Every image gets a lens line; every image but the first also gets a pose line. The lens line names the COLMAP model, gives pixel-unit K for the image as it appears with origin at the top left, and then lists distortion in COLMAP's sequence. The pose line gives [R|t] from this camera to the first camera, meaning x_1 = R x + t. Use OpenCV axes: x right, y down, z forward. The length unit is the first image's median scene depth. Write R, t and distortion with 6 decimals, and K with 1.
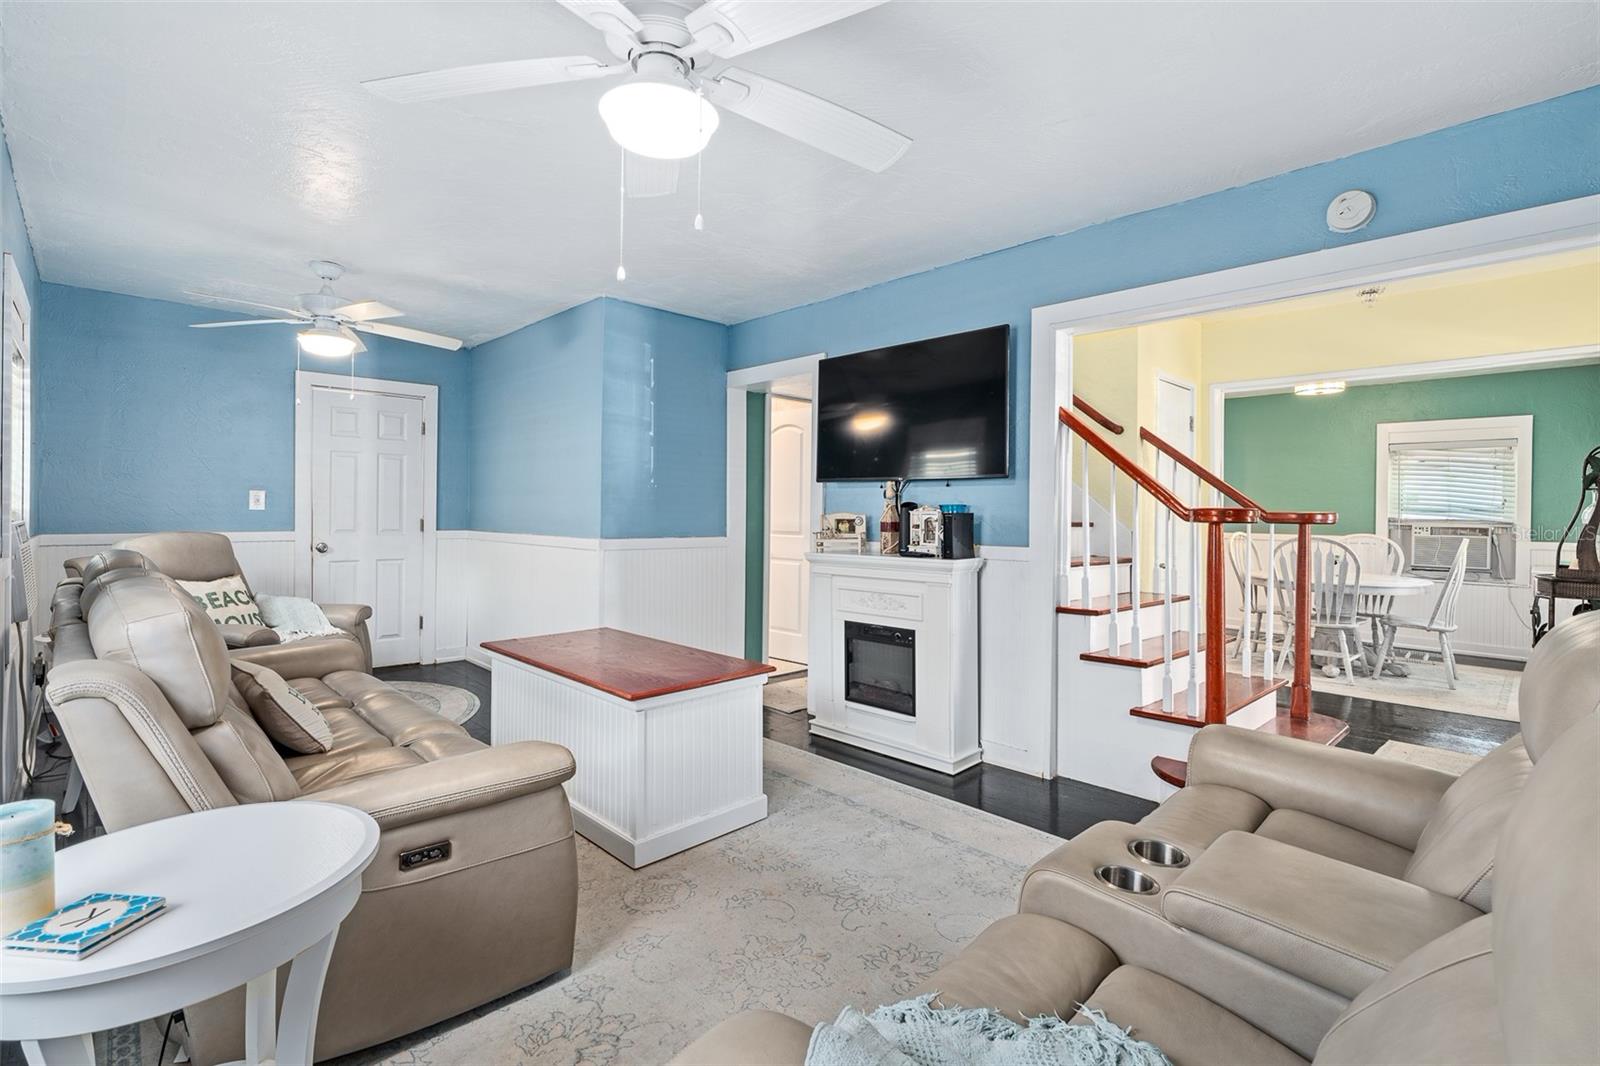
lens RADIAL K [[722.9, 0, 800.6], [0, 722.9, 518.2], [0, 0, 1]] dist [-0.004811, 0.000303]
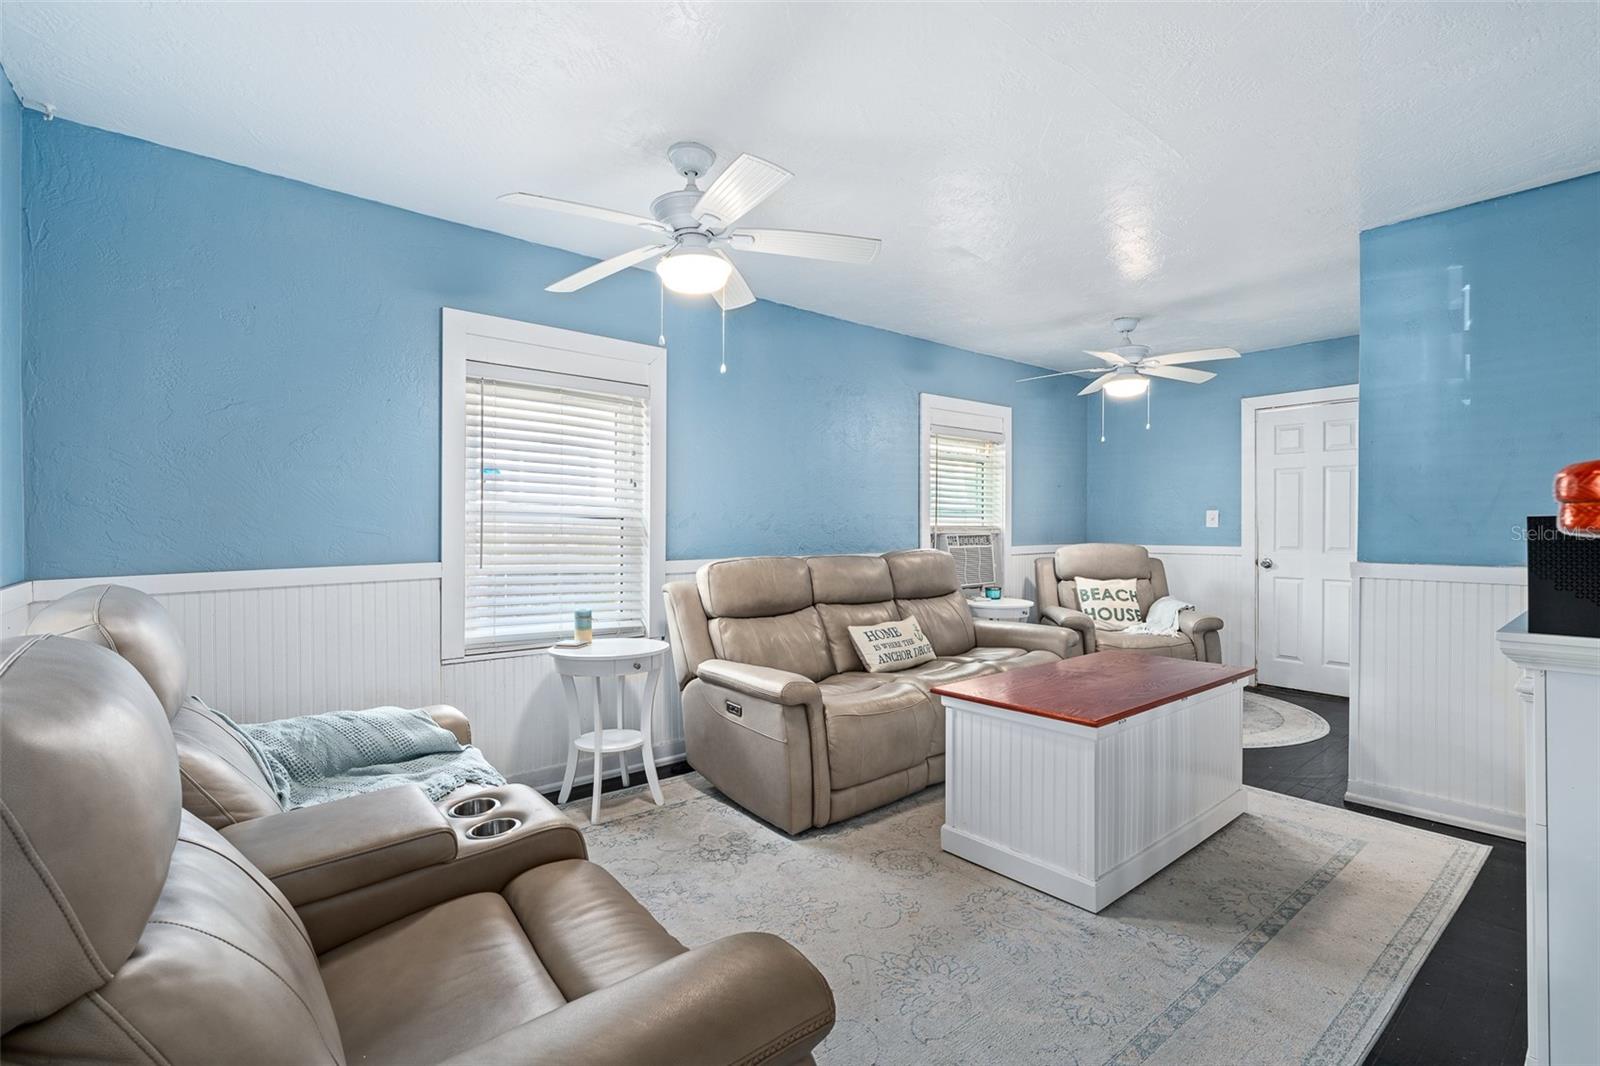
lens RADIAL K [[722.9, 0, 813.3], [0, 722.9, 527.6], [0, 0, 1]] dist [-0.004811, 0.000303]
pose [[-0.068797, -0.009805, -0.997583, 0.736302], [-0.009724, 0.999911, -0.009157, 0.009344], [0.997583, 0.009071, -0.068886, 0.733482]]
